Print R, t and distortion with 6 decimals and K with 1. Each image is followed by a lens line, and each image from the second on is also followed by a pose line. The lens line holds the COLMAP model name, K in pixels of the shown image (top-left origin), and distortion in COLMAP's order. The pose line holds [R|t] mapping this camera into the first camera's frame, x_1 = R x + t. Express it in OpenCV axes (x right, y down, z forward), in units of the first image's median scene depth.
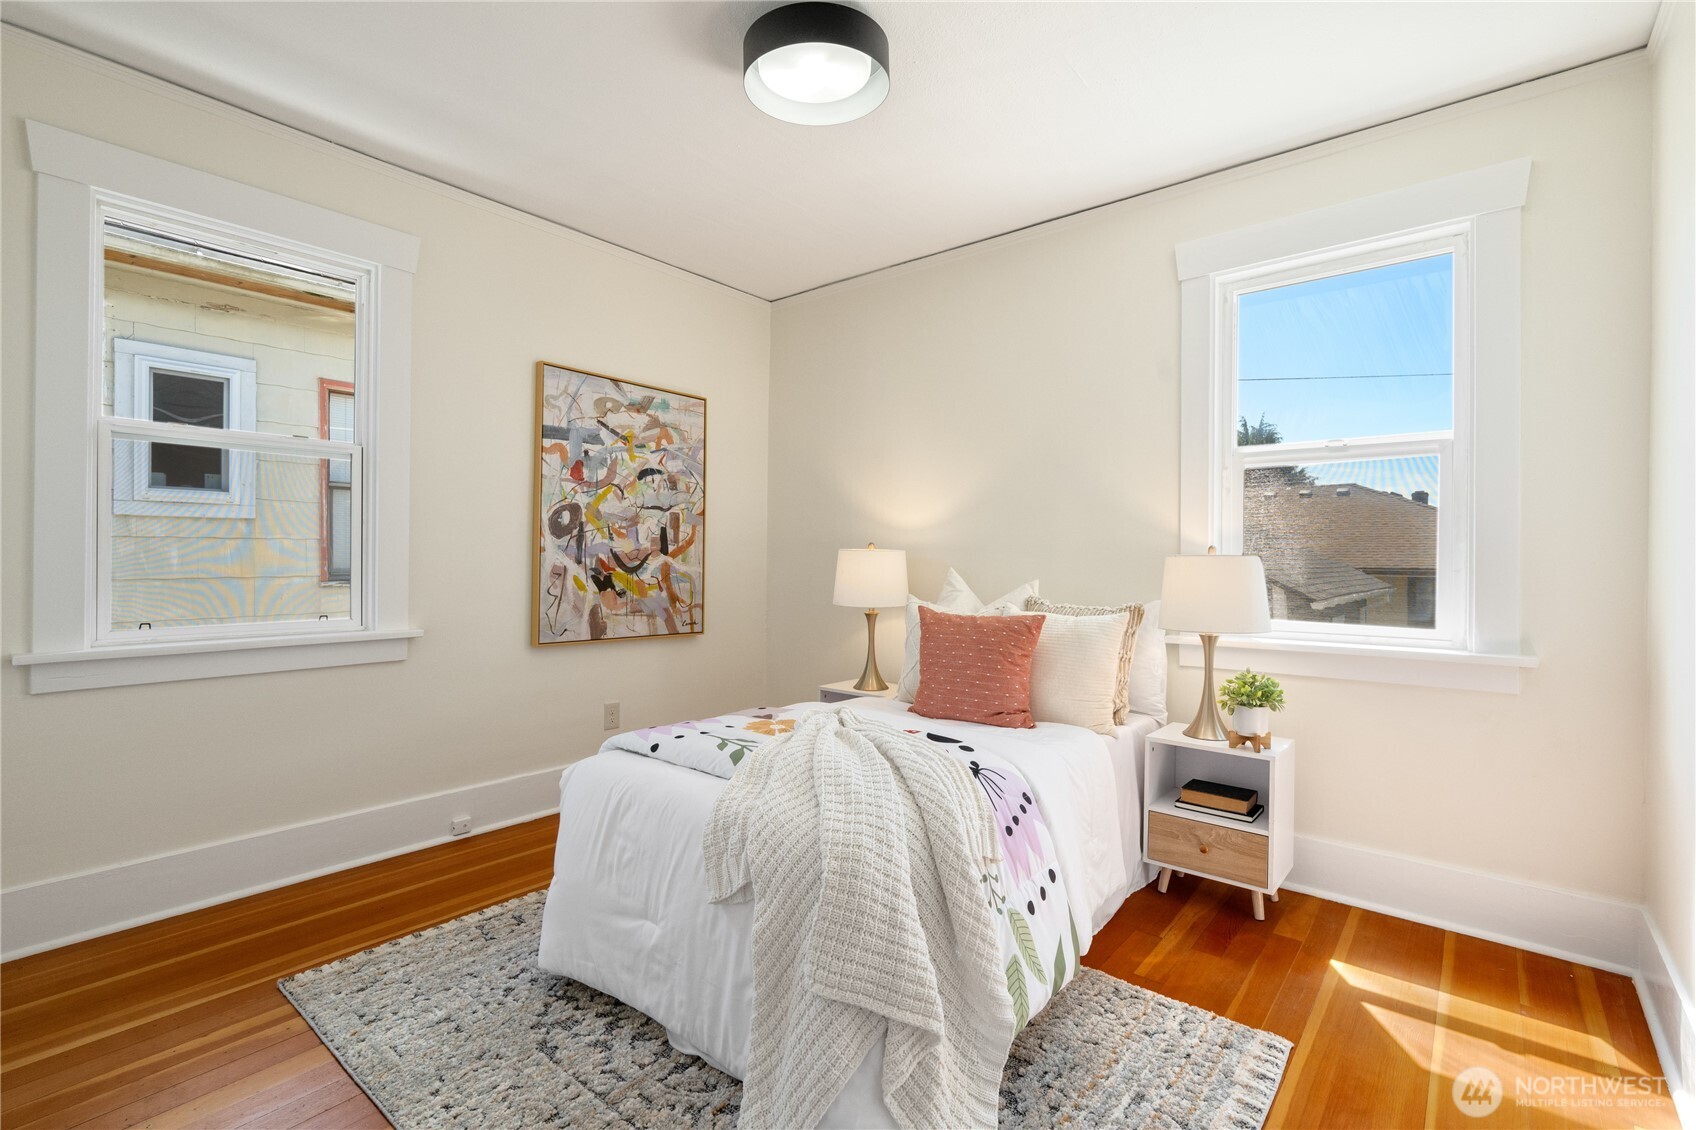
lens RADIAL K [[756.0, 0, 839.9], [0, 756.0, 559.3], [0, 0, 1]] dist [0.002984, 0.000259]
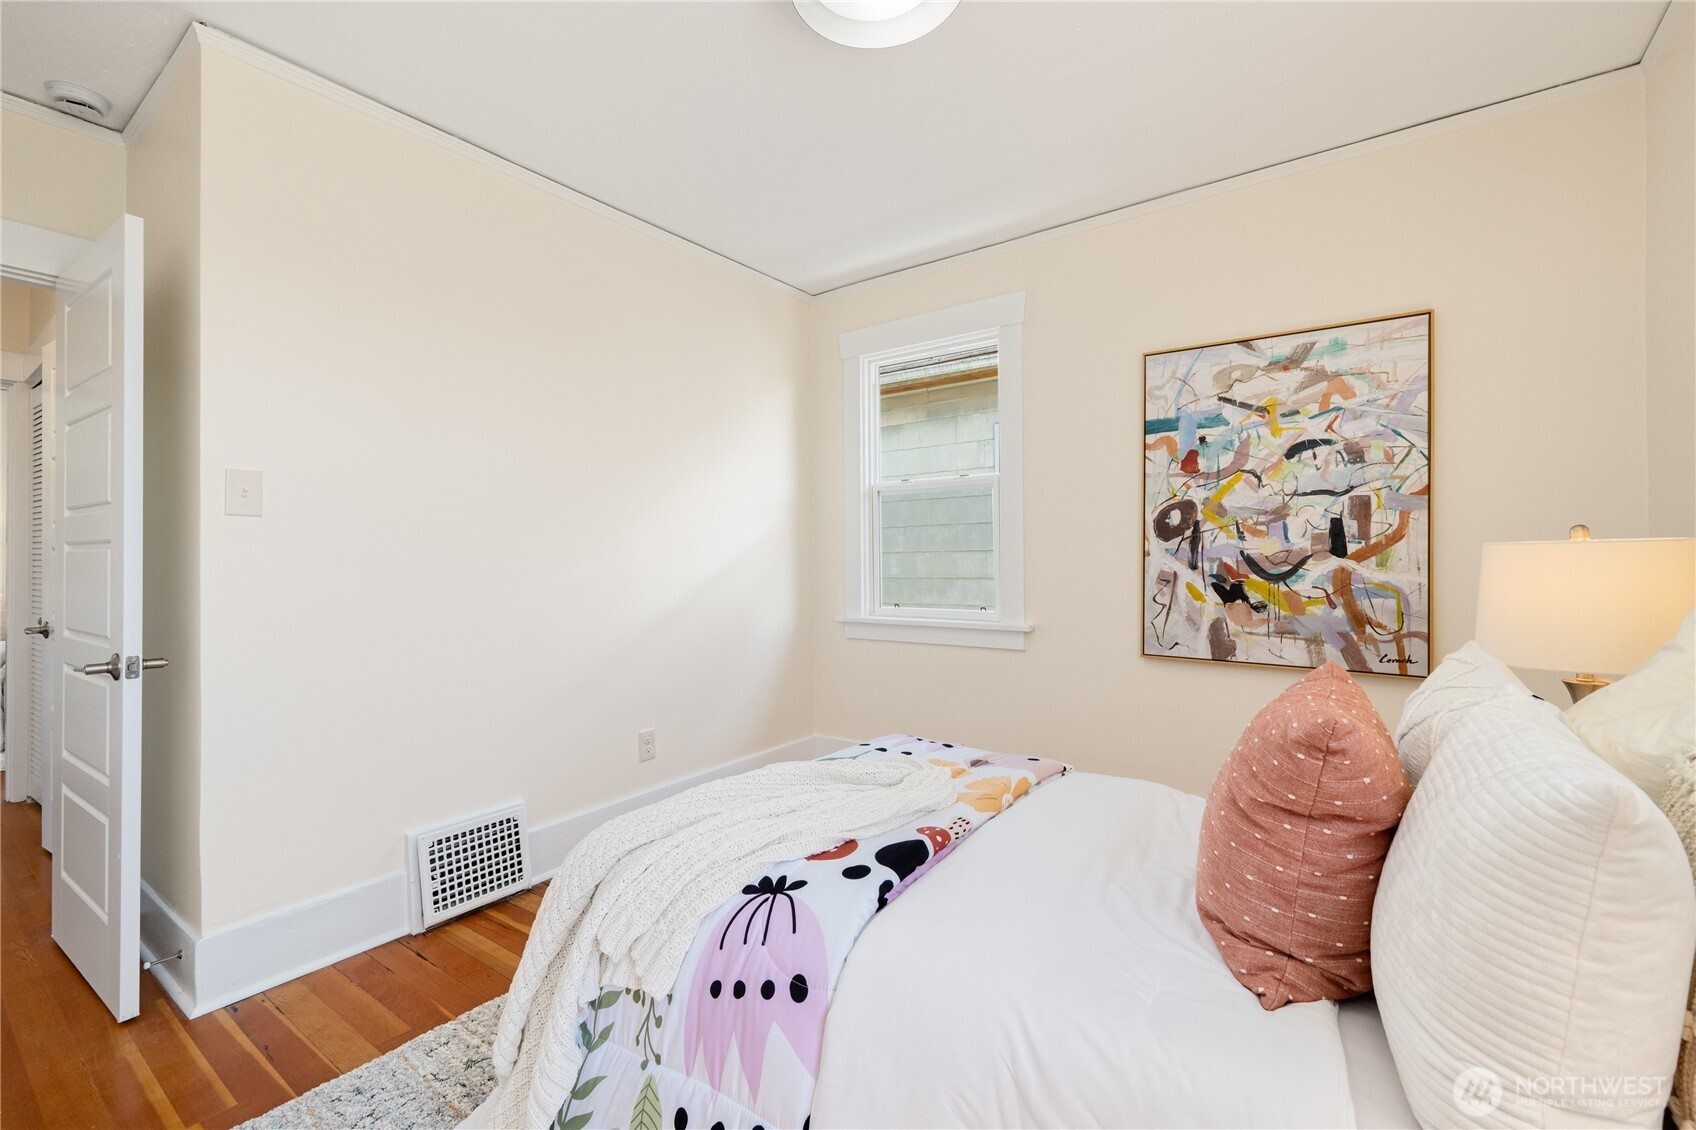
lens RADIAL K [[756.0, 0, 839.9], [0, 756.0, 559.3], [0, 0, 1]] dist [0.002984, 0.000259]
pose [[0.056892, -0.012980, -0.998296, 0.475120], [0.001418, 0.999916, -0.012921, 0.004913], [0.998379, -0.000680, 0.056906, 0.521006]]
